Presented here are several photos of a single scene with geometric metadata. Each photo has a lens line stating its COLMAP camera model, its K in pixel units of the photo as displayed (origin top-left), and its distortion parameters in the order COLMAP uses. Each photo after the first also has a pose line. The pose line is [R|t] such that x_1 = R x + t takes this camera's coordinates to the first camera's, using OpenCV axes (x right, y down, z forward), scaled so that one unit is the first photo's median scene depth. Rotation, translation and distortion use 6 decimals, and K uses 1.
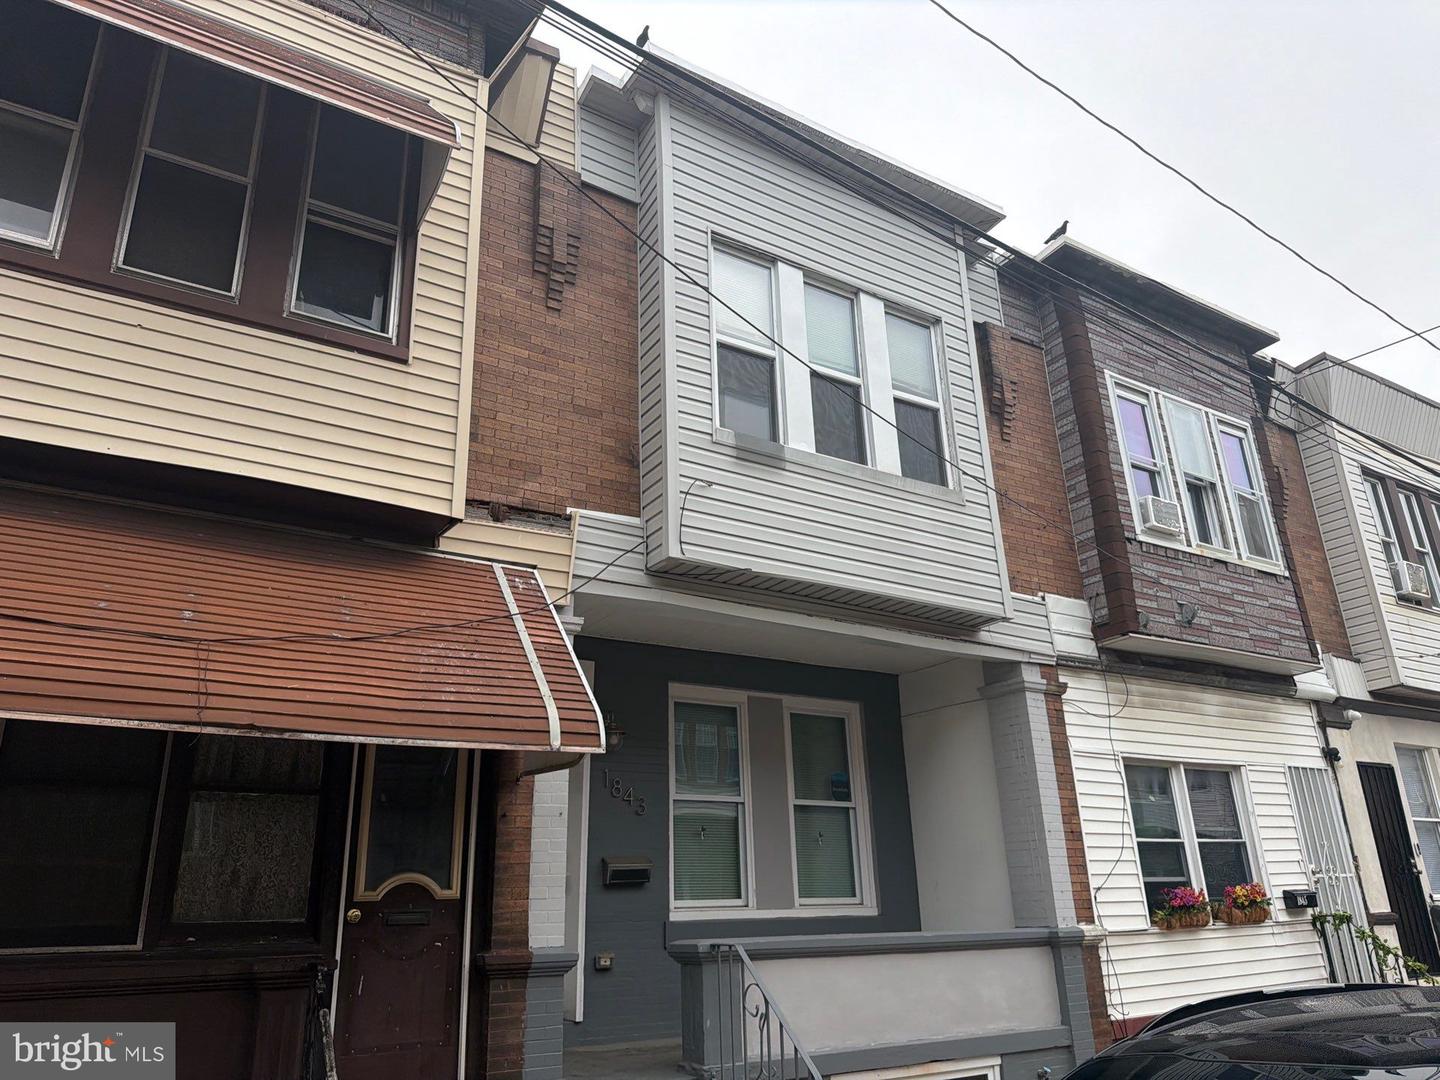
lens RADIAL K [[1018.8, 0, 708.4], [0, 1018.8, 526.4], [0, 0, 1]] dist [0.031847, -0.045115]
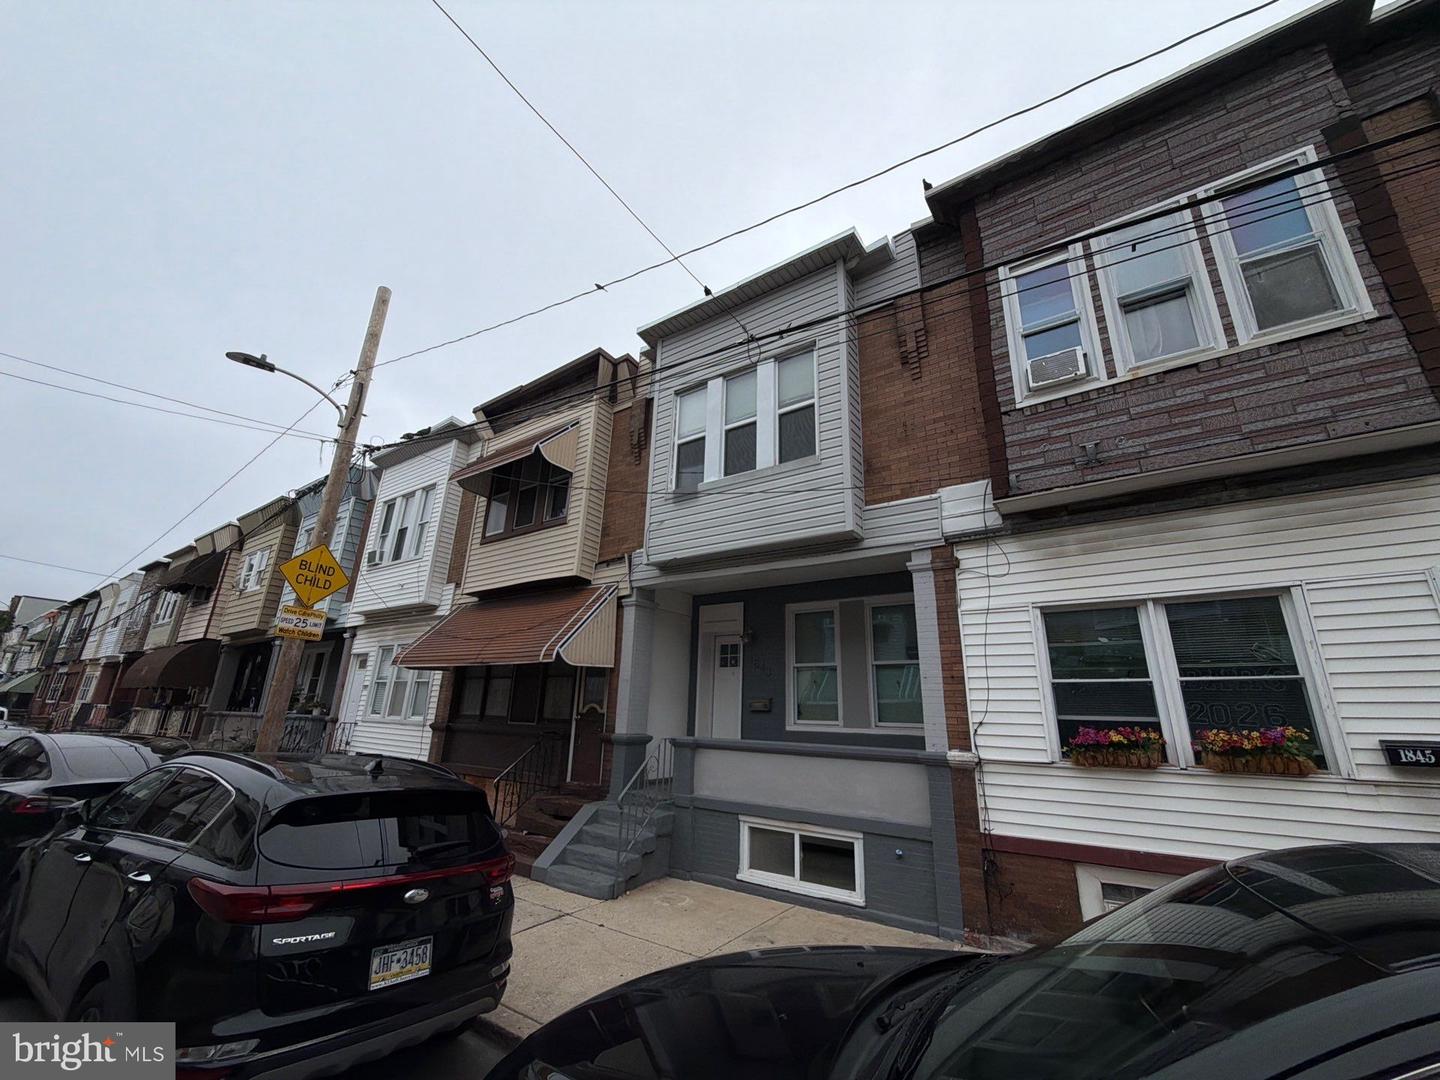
lens RADIAL K [[572.2, 0, 716.0], [0, 572.2, 537.7], [0, 0, 1]] dist [-0.003537, 0.001285]
pose [[0.389497, -0.244566, -0.887964, 0.856639], [0.288635, 0.947948, -0.134479, 0.141672], [0.874632, -0.203918, 0.439813, 0.457451]]
